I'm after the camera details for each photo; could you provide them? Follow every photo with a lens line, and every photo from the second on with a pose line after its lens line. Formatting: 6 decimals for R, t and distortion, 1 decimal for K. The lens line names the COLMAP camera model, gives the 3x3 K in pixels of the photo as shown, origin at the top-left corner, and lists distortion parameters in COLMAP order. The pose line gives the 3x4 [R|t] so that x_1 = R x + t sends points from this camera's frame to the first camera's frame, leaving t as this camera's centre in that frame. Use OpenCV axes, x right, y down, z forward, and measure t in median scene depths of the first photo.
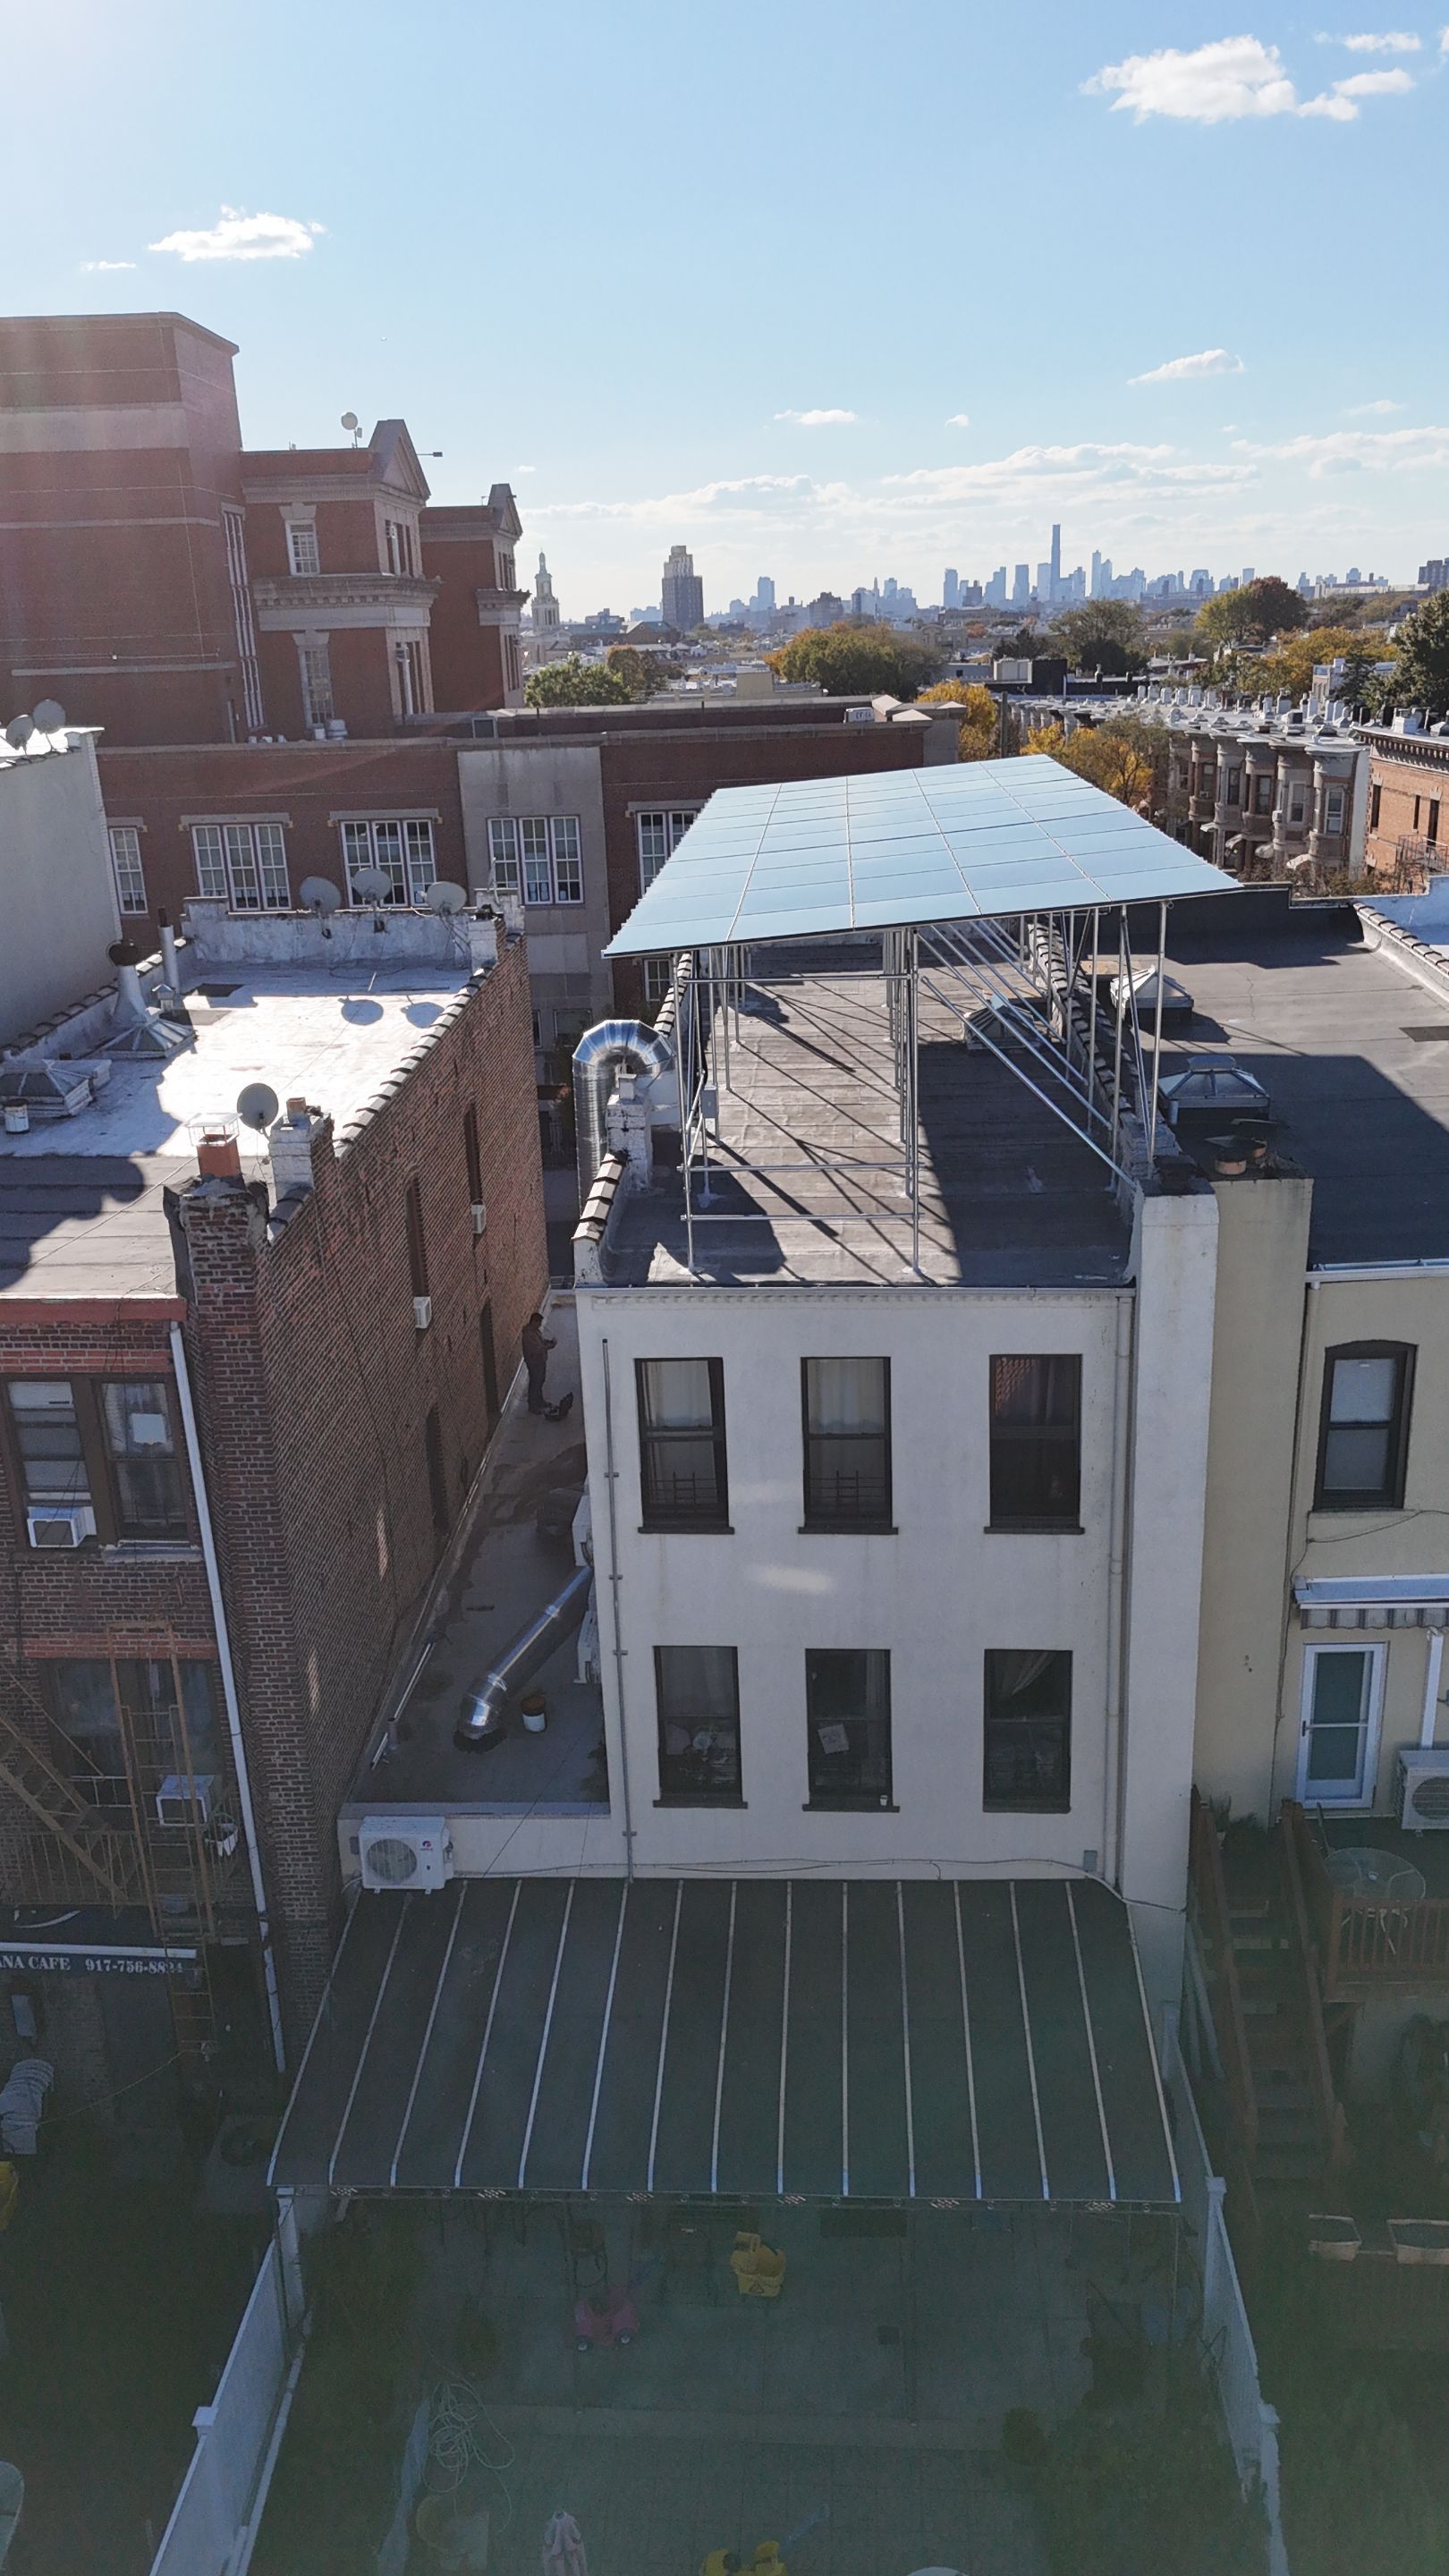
lens RADIAL K [[1920.8, 0, 724.5], [0, 1920.8, 1288.0], [0, 0, 1]] dist [0.054254, -0.036231]
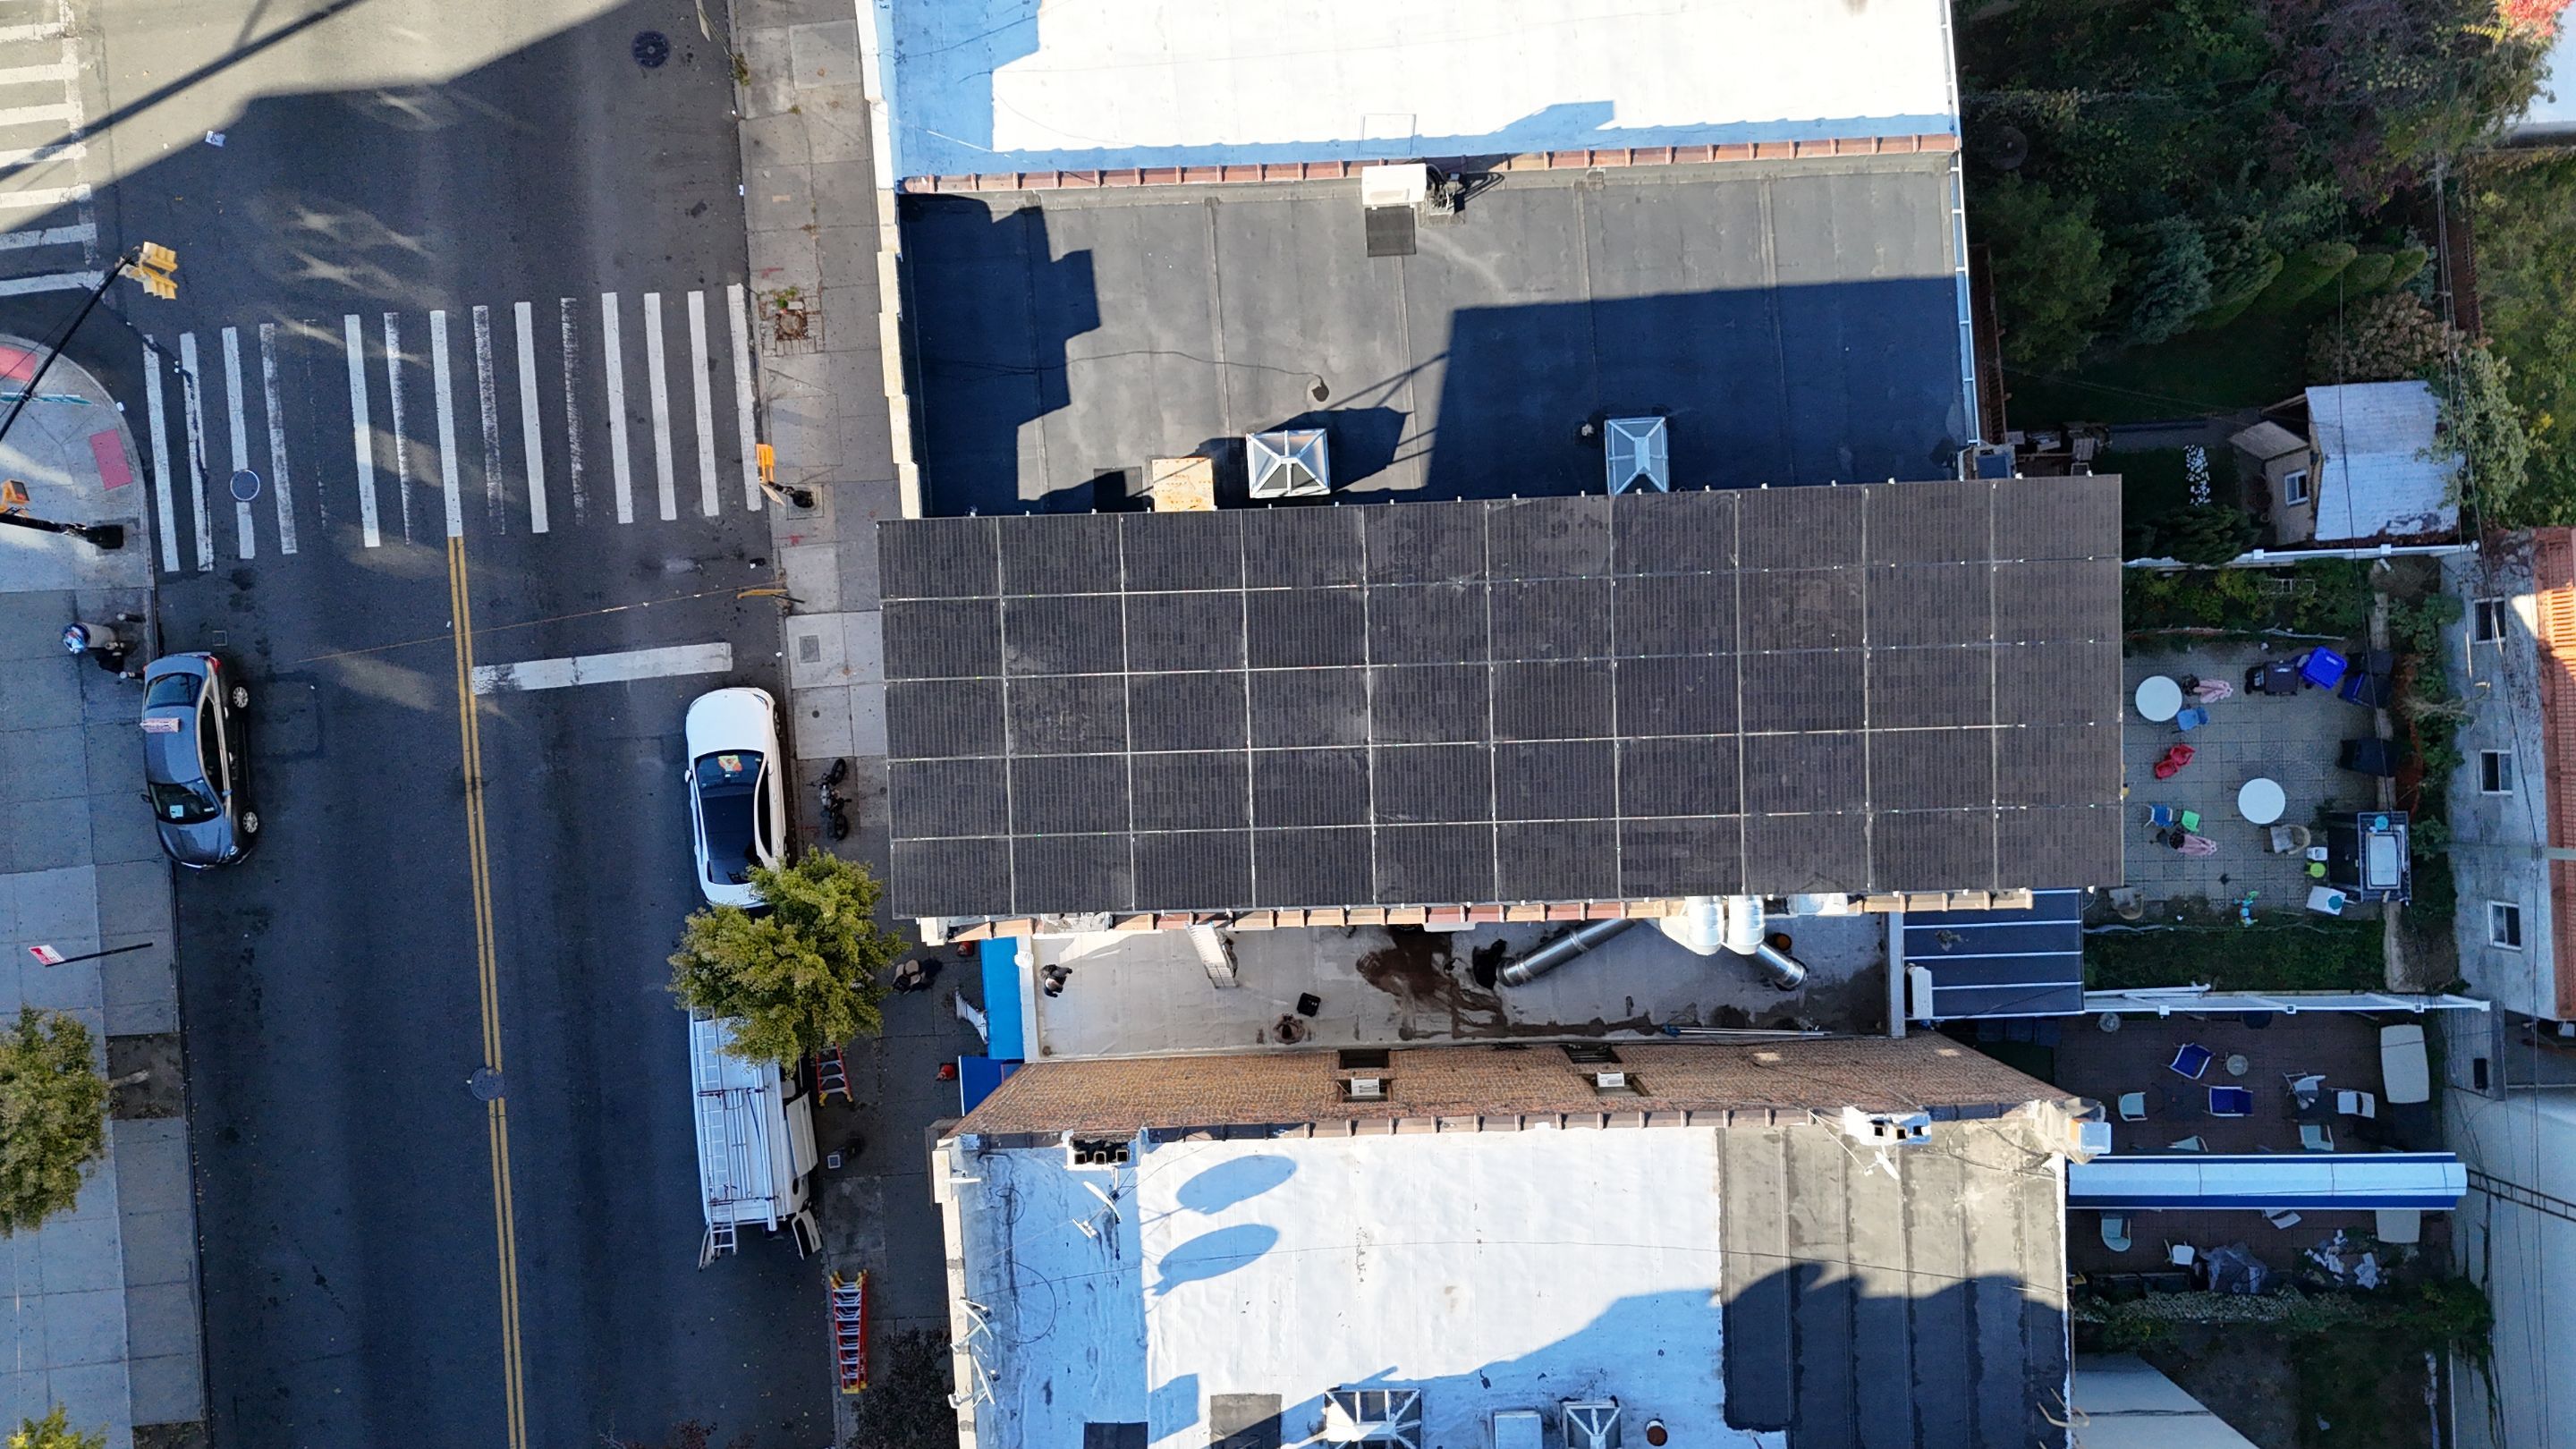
lens RADIAL K [[1920.8, 0, 1285.6], [0, 1920.8, 717.2], [0, 0, 1]] dist [0.054254, -0.036231]
pose [[-0.088109, -0.995265, 0.041042, 0.055732], [0.350232, 0.007618, 0.936632, -1.522741], [-0.932510, 0.096900, 0.347903, 0.880090]]
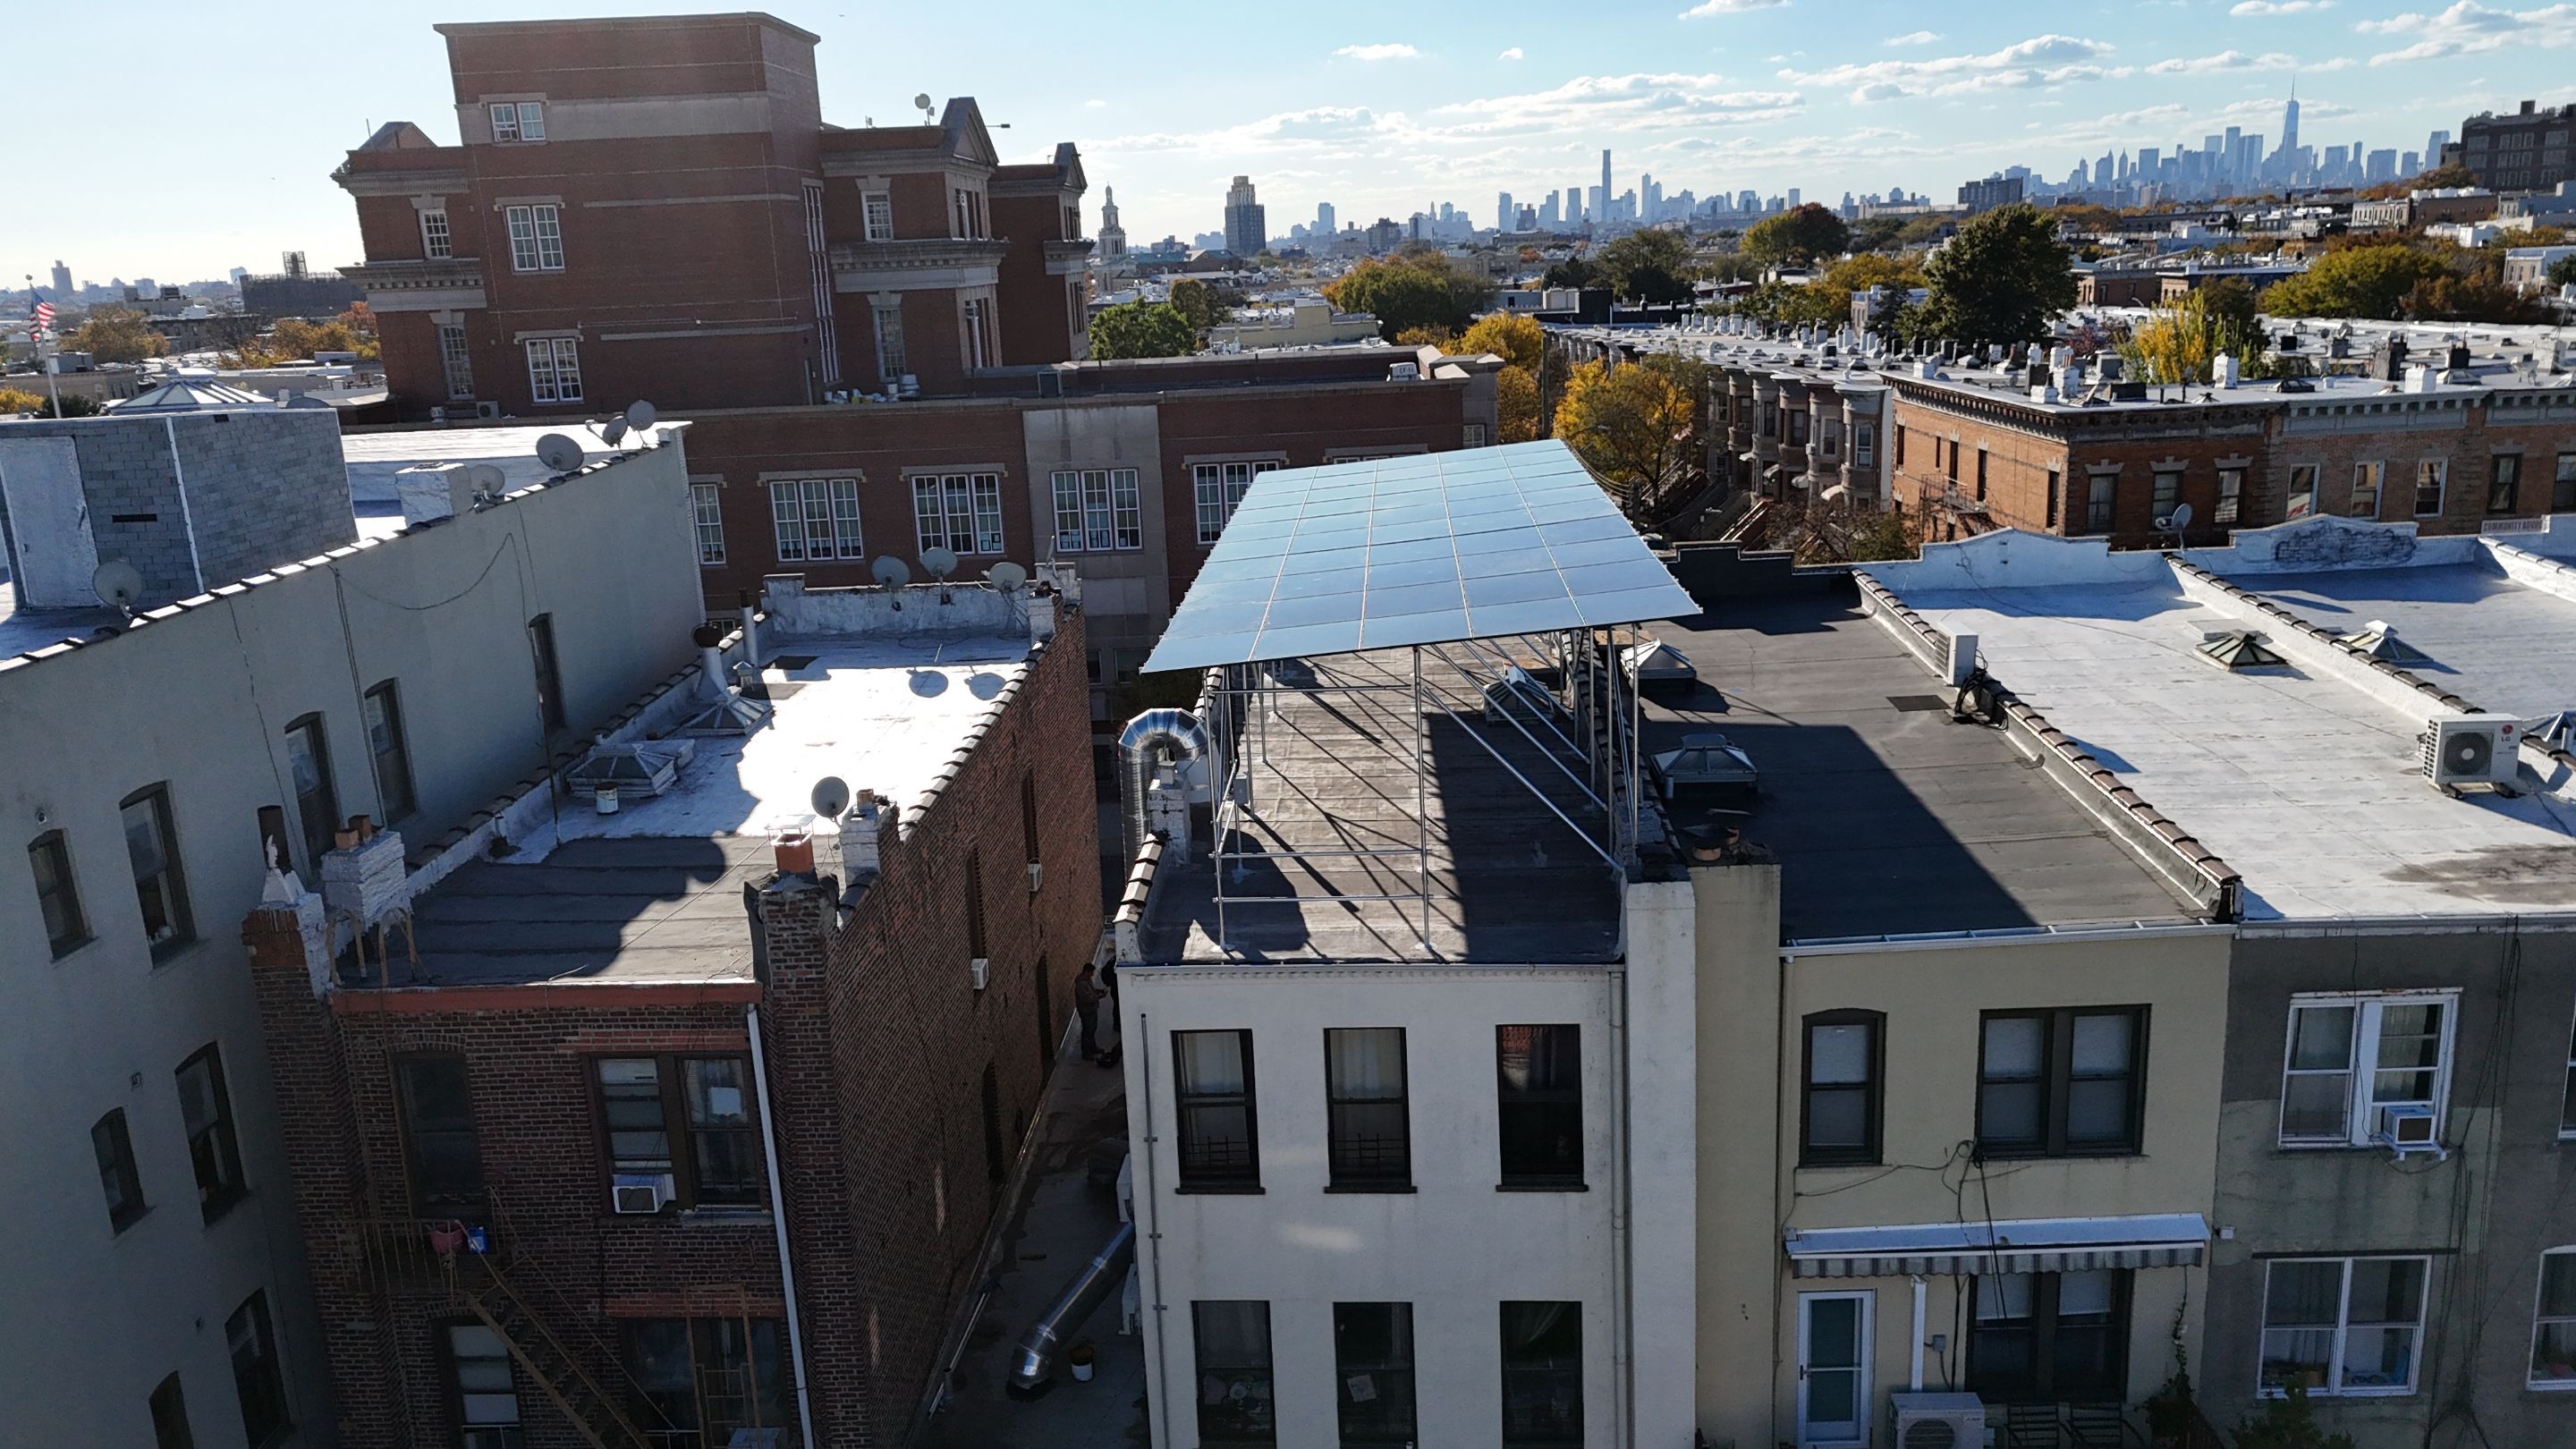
lens RADIAL K [[1920.8, 0, 1285.6], [0, 1920.8, 717.2], [0, 0, 1]] dist [0.054254, -0.036231]
pose [[0.999939, -0.010554, -0.003197, 0.021368], [0.010219, 0.995786, -0.091141, -0.036713], [0.004145, 0.091103, 0.995833, -0.095690]]
